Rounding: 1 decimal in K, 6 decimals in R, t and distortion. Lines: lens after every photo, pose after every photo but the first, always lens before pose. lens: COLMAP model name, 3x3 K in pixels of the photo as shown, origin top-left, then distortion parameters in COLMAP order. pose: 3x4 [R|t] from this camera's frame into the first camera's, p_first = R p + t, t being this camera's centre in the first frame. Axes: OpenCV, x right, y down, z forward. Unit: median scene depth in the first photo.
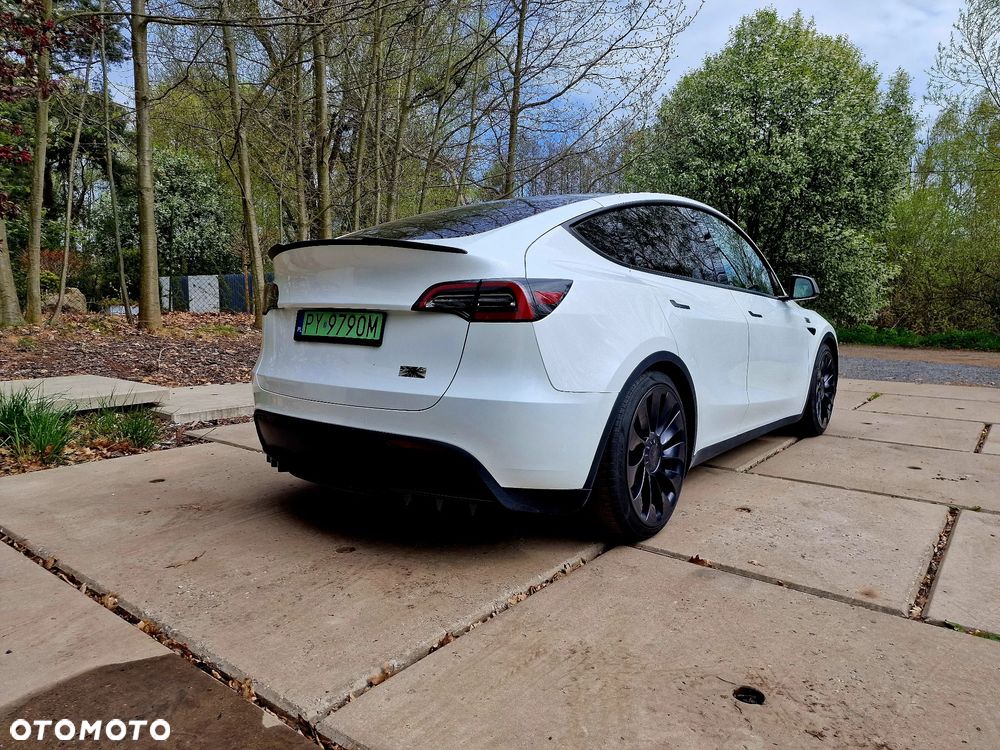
lens RADIAL K [[664.6, 0, 496.7], [0, 664.6, 359.1], [0, 0, 1]] dist [0.072442, -0.056965]
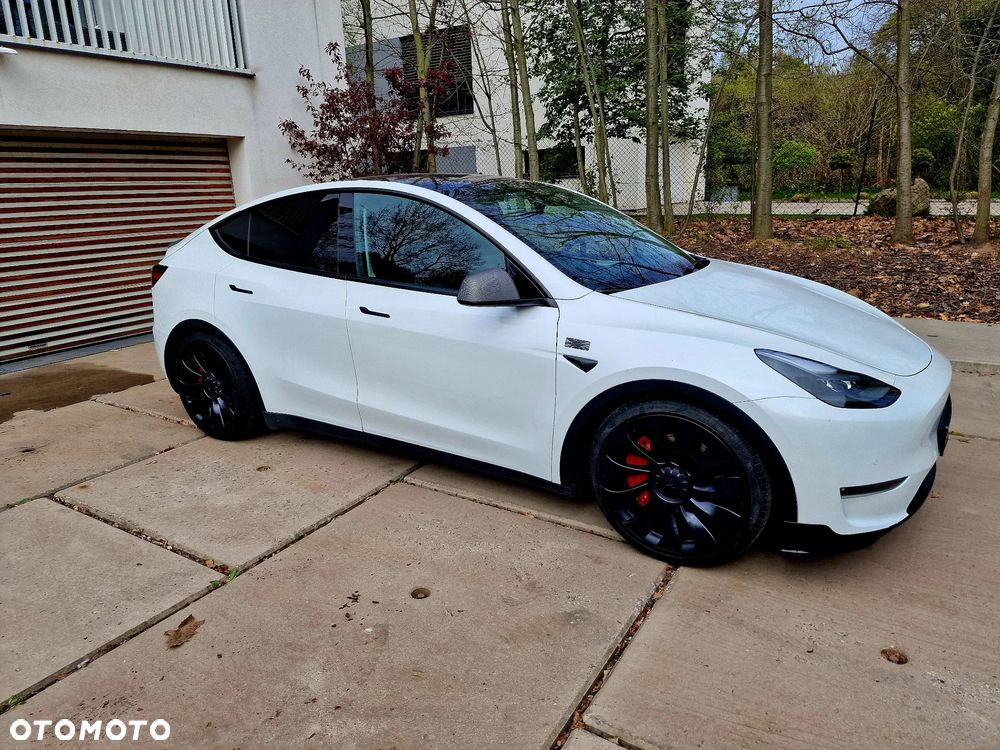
lens RADIAL K [[664.6, 0, 487.8], [0, 664.6, 372.9], [0, 0, 1]] dist [0.072442, -0.056965]
pose [[0.095706, 0.260422, -0.960740, 1.831920], [-0.047884, 0.965257, 0.256877, -0.321399], [0.994257, 0.021419, 0.104851, 1.543963]]
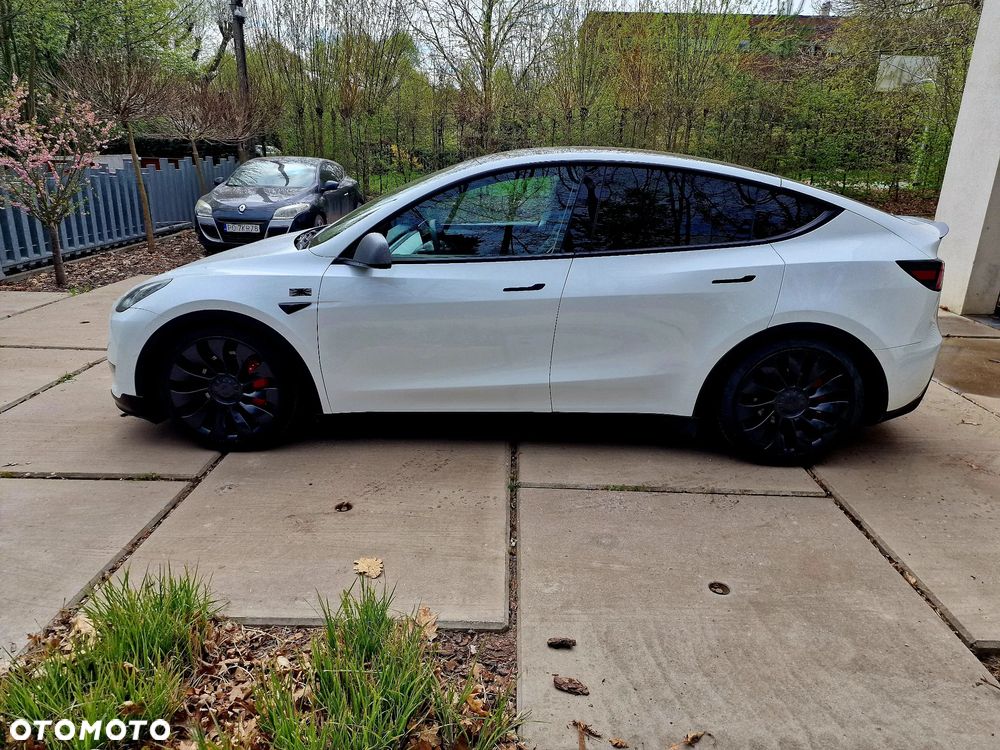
lens RADIAL K [[664.6, 0, 497.2], [0, 664.6, 373.1], [0, 0, 1]] dist [0.072442, -0.056965]
pose [[-0.596920, -0.270730, 0.755243, -0.940317], [0.042741, 0.929279, 0.366898, -0.448452], [-0.801161, 0.251288, -0.543134, 2.646977]]
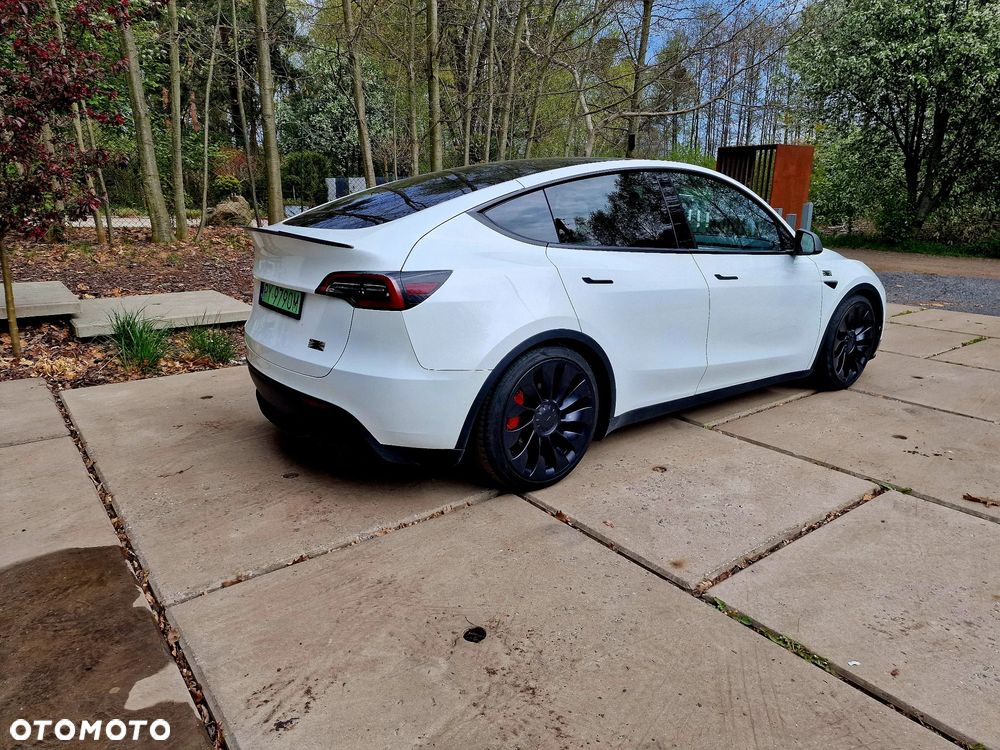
lens RADIAL K [[664.6, 0, 499.2], [0, 664.6, 359.2], [0, 0, 1]] dist [0.072442, -0.056965]
pose [[0.969728, 0.061048, -0.236432, 0.438939], [-0.023128, 0.986854, 0.159951, -0.142191], [0.243089, -0.149641, 0.958392, -0.082556]]
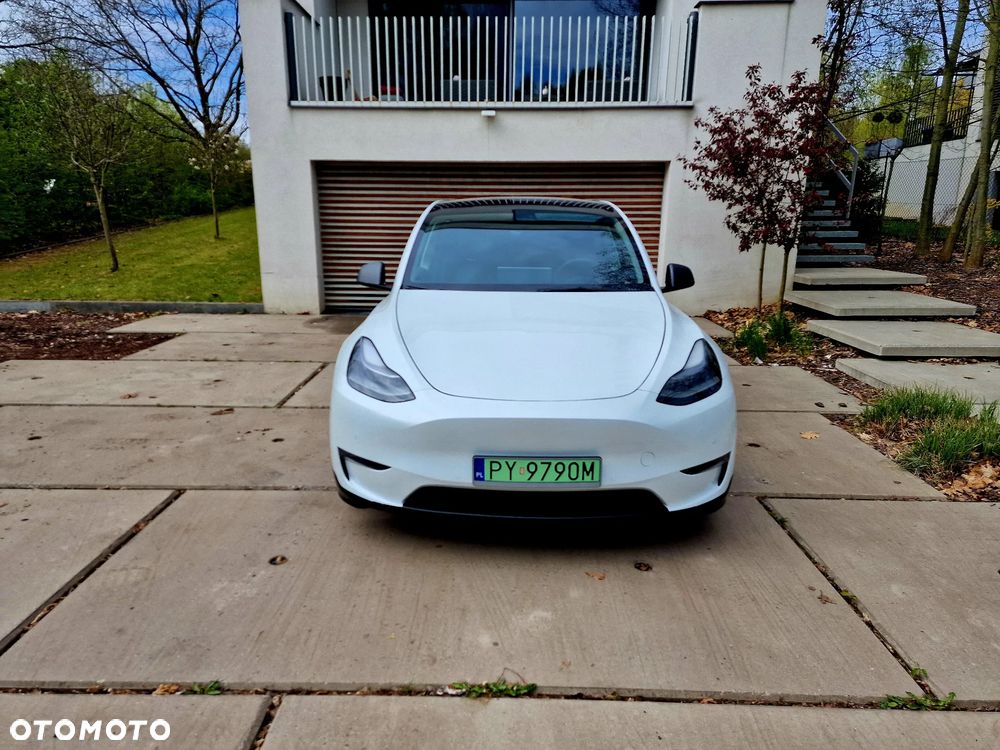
lens RADIAL K [[664.6, 0, 491.0], [0, 664.6, 377.7], [0, 0, 1]] dist [0.072442, -0.056965]
pose [[-0.795435, 0.136711, -0.590418, 1.505408], [-0.061254, 0.951100, 0.302750, -0.441807], [0.602935, 0.276983, -0.748164, 3.094166]]
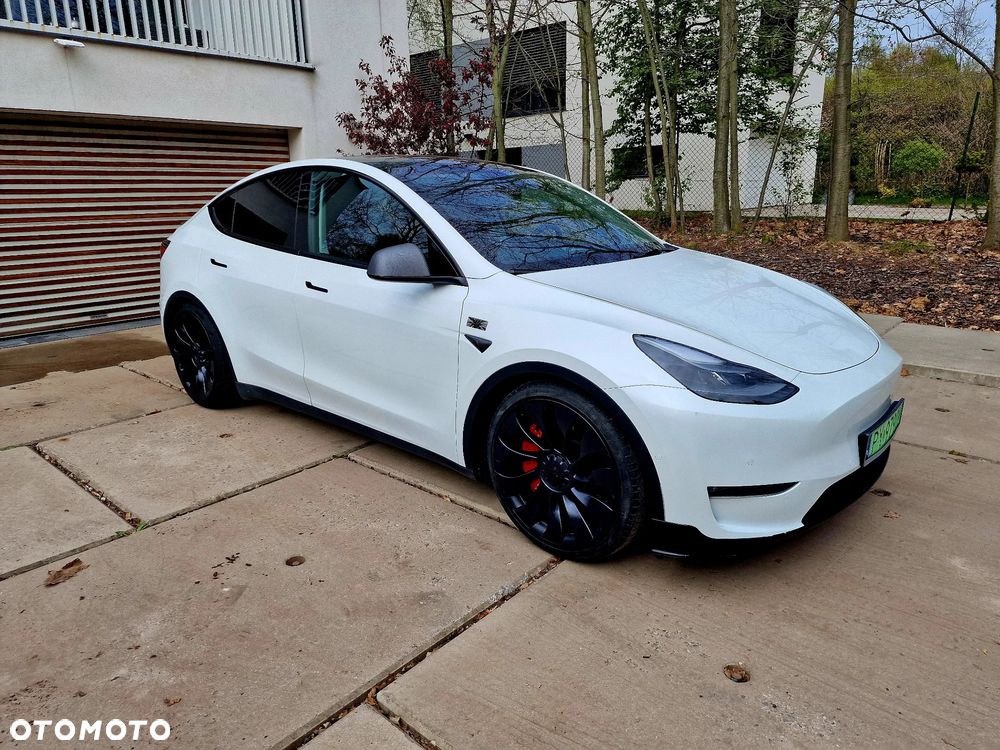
lens RADIAL K [[664.6, 0, 493.9], [0, 664.6, 369.7], [0, 0, 1]] dist [0.072442, -0.056965]
pose [[-0.060081, 0.255432, -0.964958, 1.828492], [-0.067138, 0.963482, 0.259221, -0.300293], [0.995933, 0.080360, -0.040738, 1.866565]]
